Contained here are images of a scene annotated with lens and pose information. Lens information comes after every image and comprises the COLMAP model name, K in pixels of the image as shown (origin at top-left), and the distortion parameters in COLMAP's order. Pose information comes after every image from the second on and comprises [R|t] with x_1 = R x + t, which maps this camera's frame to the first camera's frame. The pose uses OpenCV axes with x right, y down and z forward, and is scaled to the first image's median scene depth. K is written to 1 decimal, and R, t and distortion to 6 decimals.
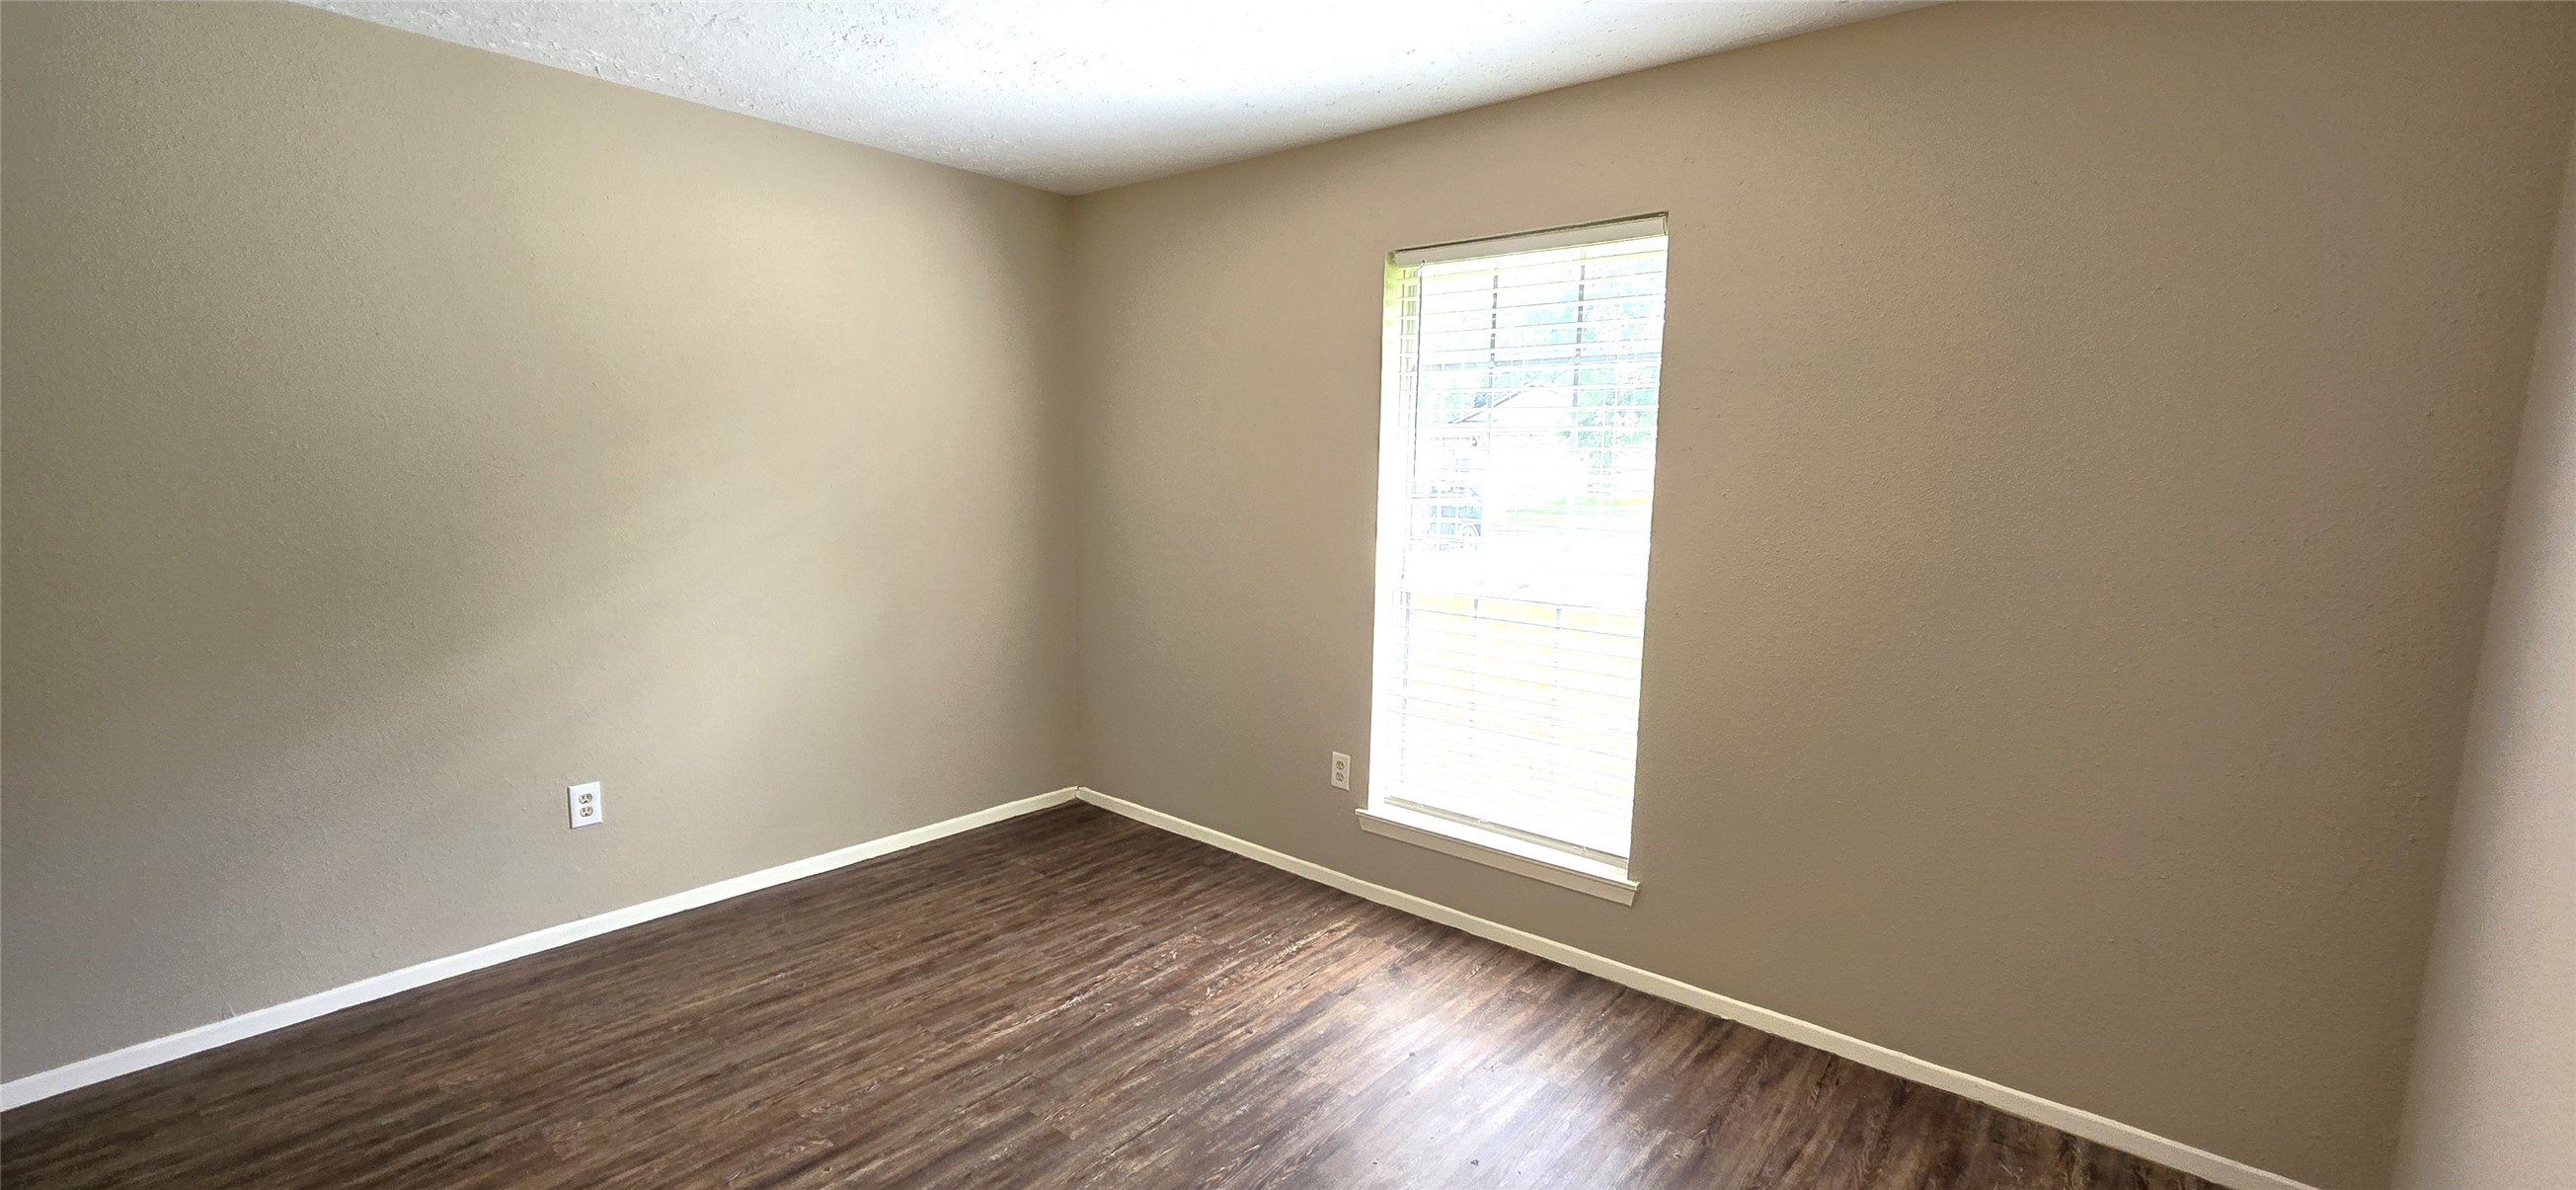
lens RADIAL K [[1061.9, 0, 1301.2], [0, 1061.9, 599.6], [0, 0, 1]] dist [0.000002, 0.000227]
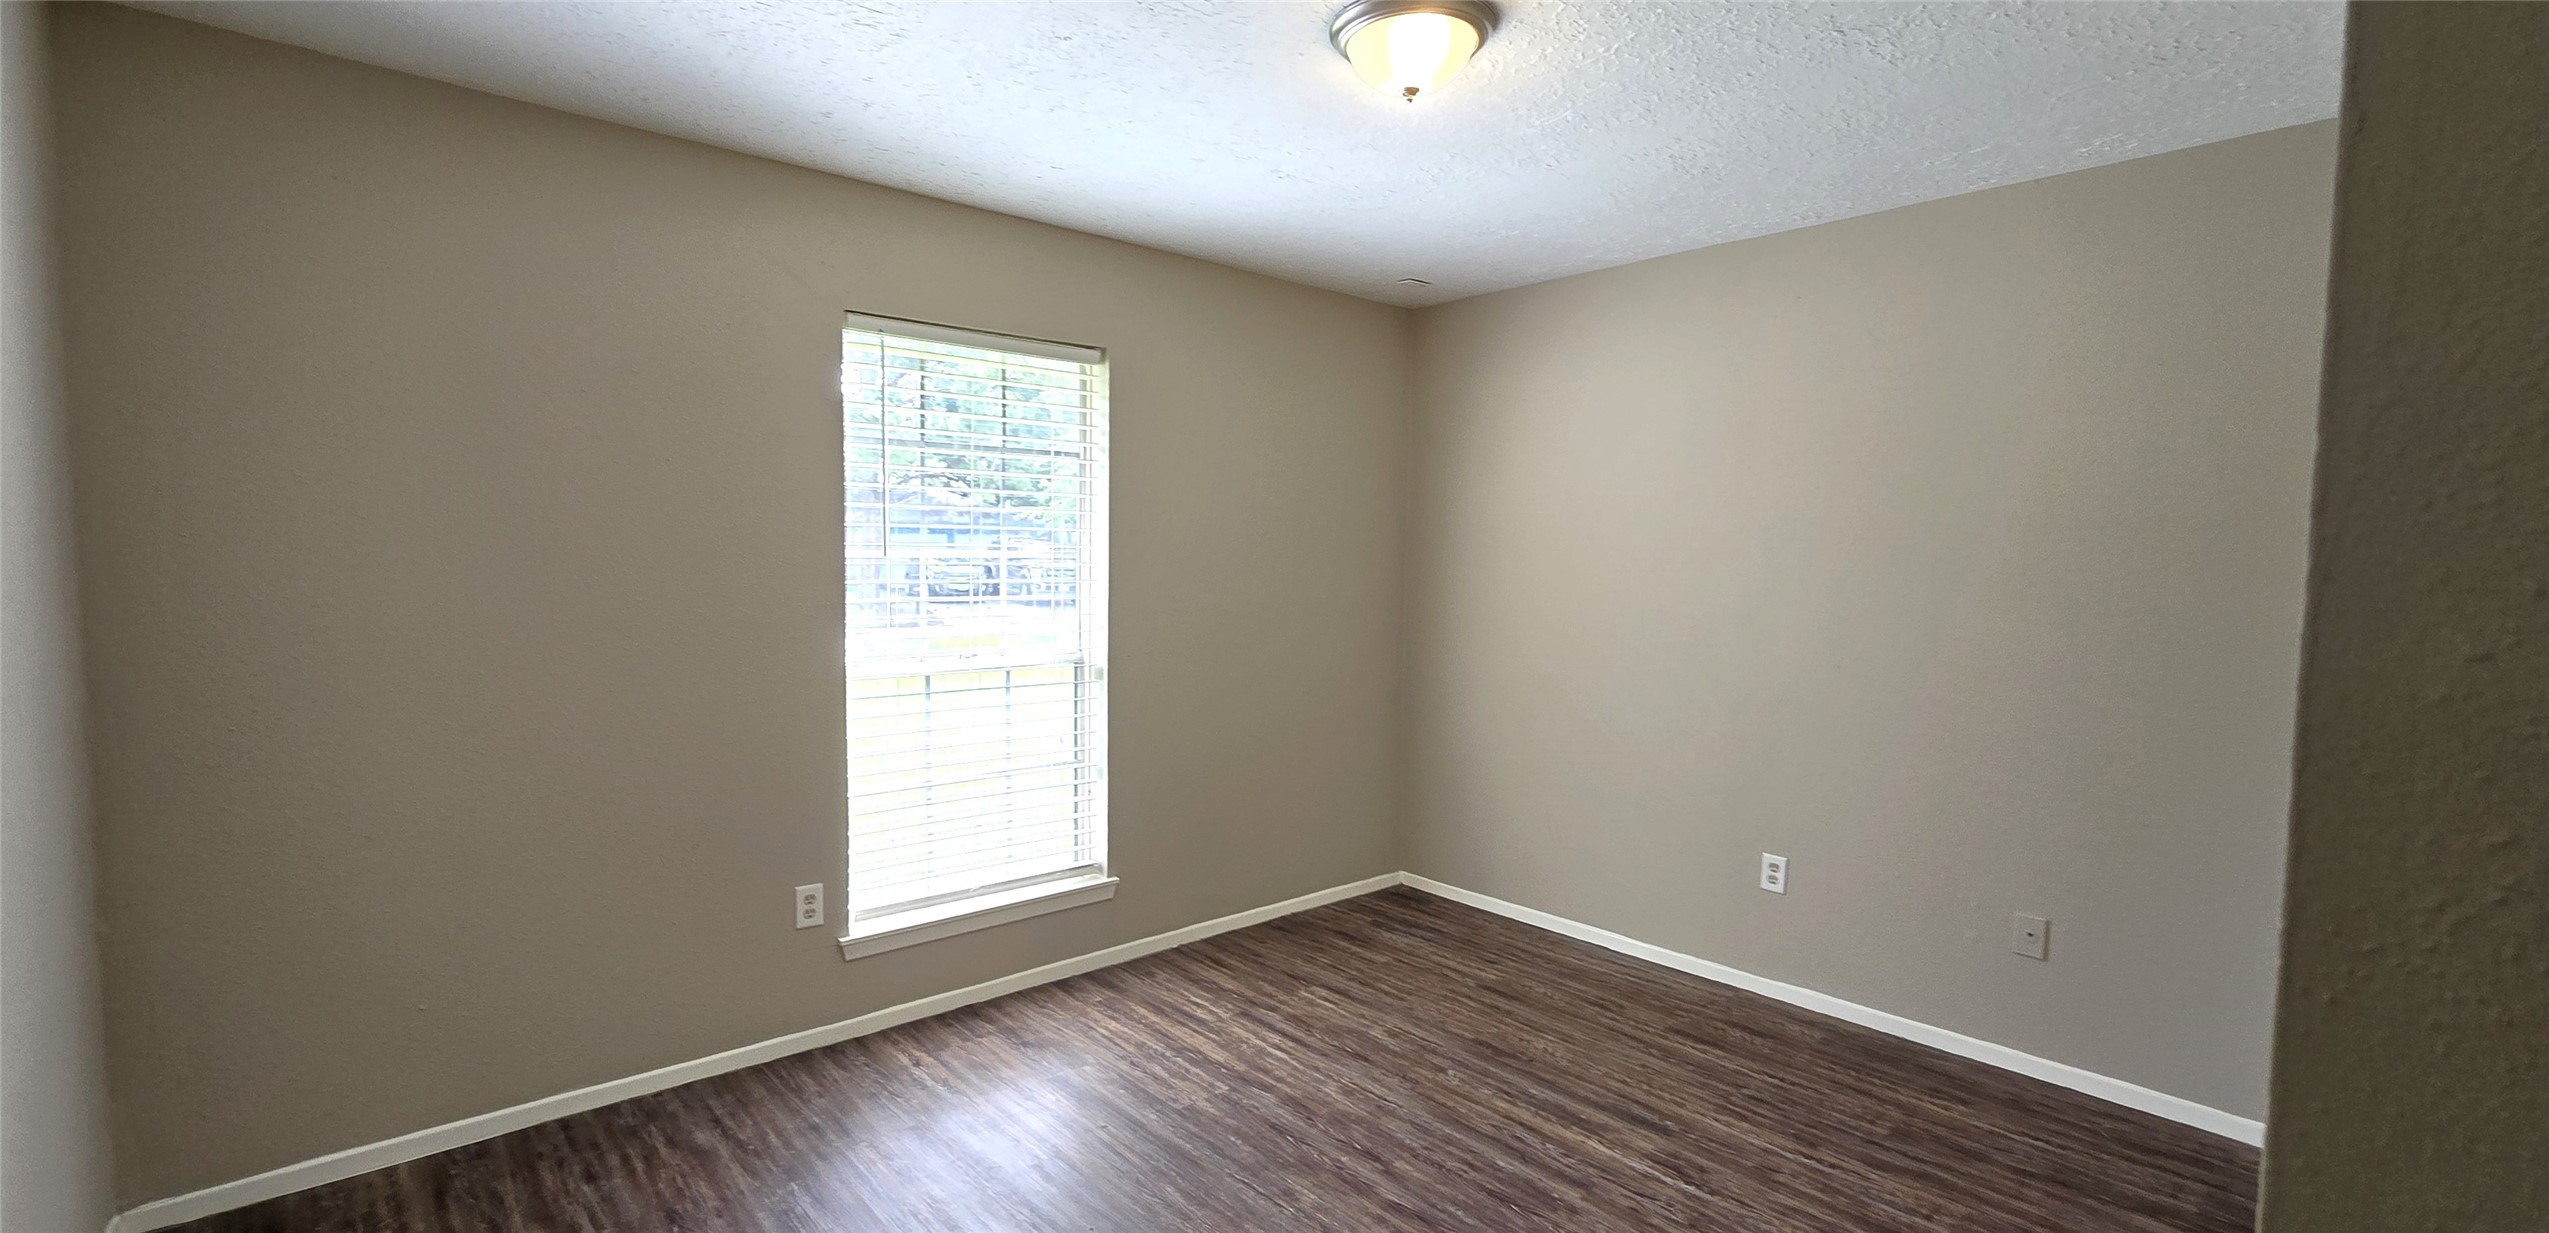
lens RADIAL K [[1043.0, 0, 1274.5], [0, 1043.0, 616.5], [0, 0, 1]] dist [0.001332, 0.000079]
pose [[0.180886, -0.070907, 0.980945, -0.752063], [0.123787, 0.991107, 0.048815, -0.065418], [-0.975683, 0.112598, 0.188055, 0.505220]]
